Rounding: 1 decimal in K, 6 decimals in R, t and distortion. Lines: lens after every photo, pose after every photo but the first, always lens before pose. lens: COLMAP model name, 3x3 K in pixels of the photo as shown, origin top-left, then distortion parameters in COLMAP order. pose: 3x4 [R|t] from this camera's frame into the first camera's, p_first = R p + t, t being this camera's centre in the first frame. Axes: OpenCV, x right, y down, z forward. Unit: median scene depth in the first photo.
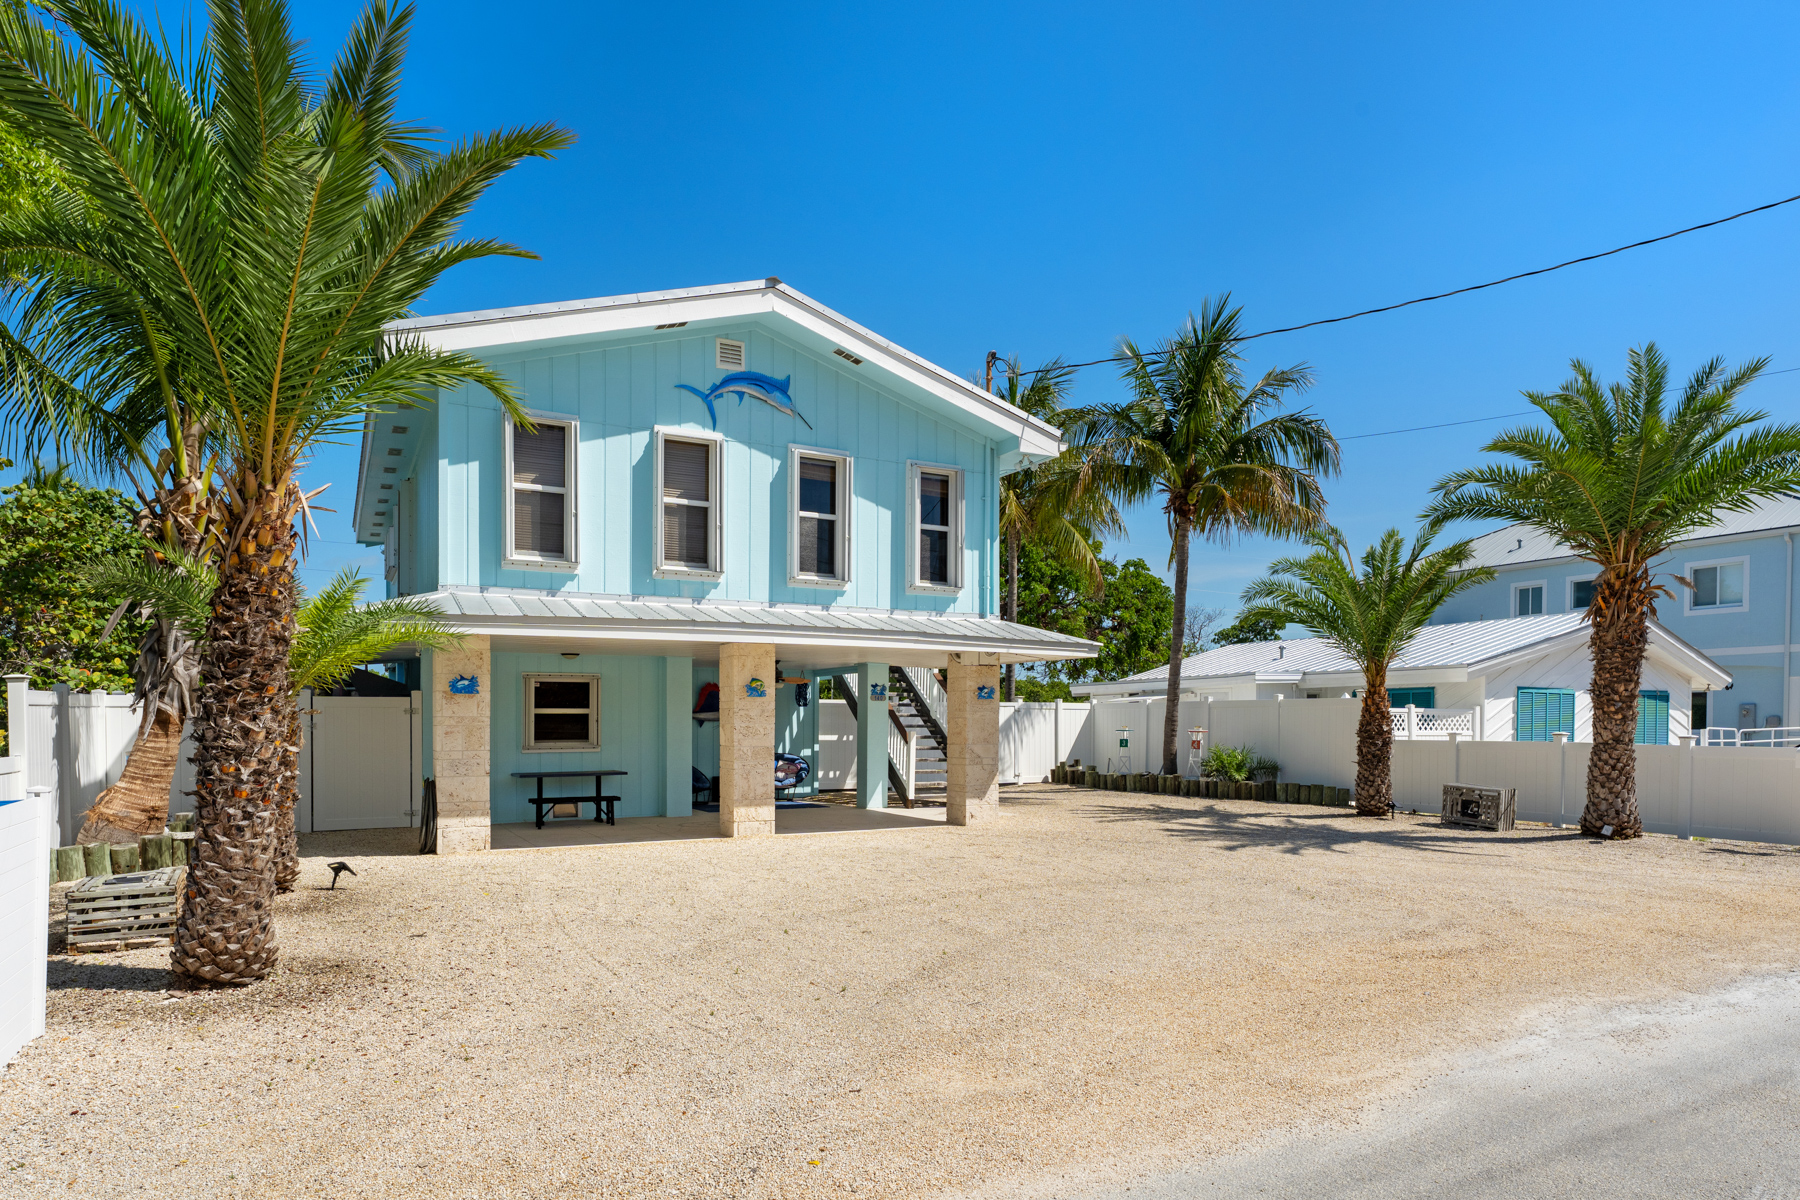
lens RADIAL K [[1024.2, 0, 897.7], [0, 1024.2, 719.6], [0, 0, 1]] dist [0.002897, -0.000249]
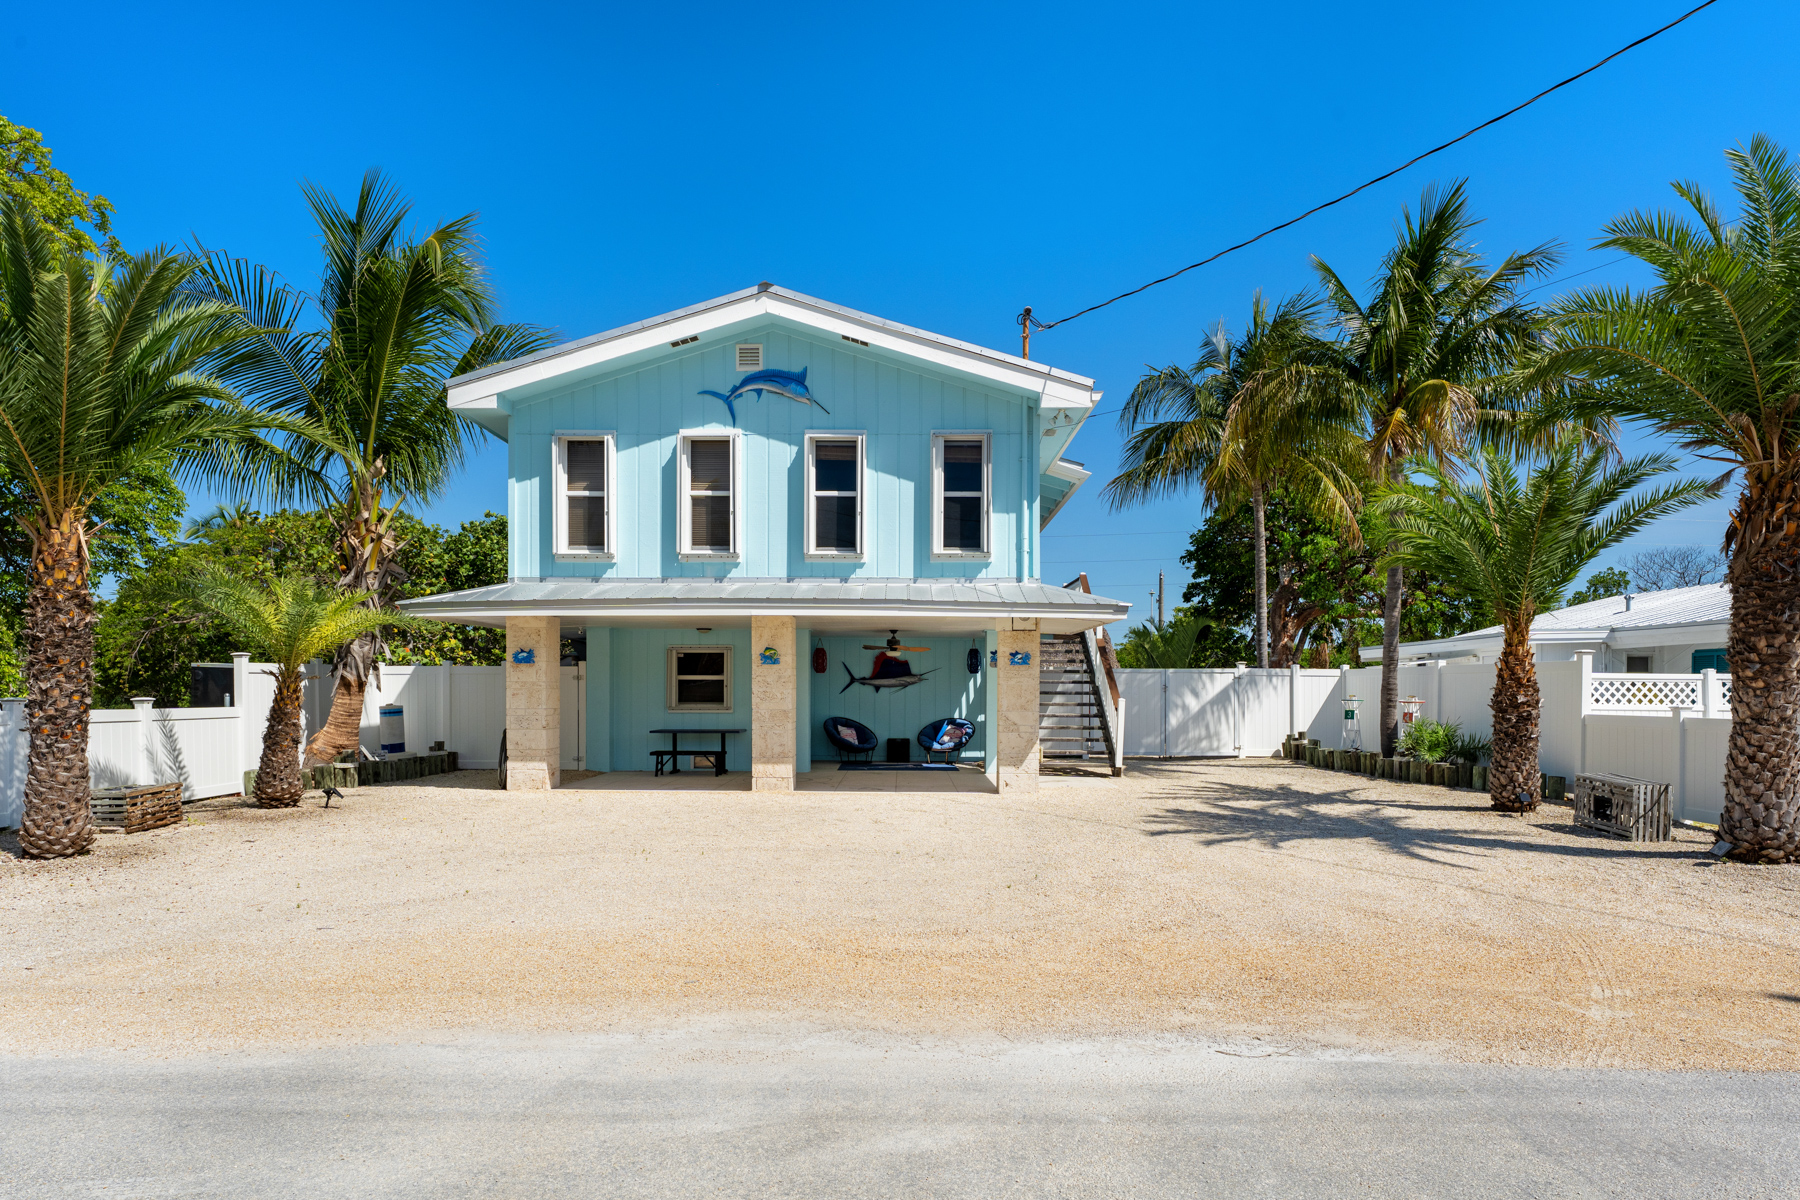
lens RADIAL K [[980.9, 0, 880.0], [0, 980.9, 681.2], [0, 0, 1]] dist [0.005650, -0.002771]
pose [[0.878850, 0.001479, -0.477096, 0.463883], [-0.004264, 0.999980, -0.004756, 0.000455], [0.477079, 0.006214, 0.878838, 0.130518]]
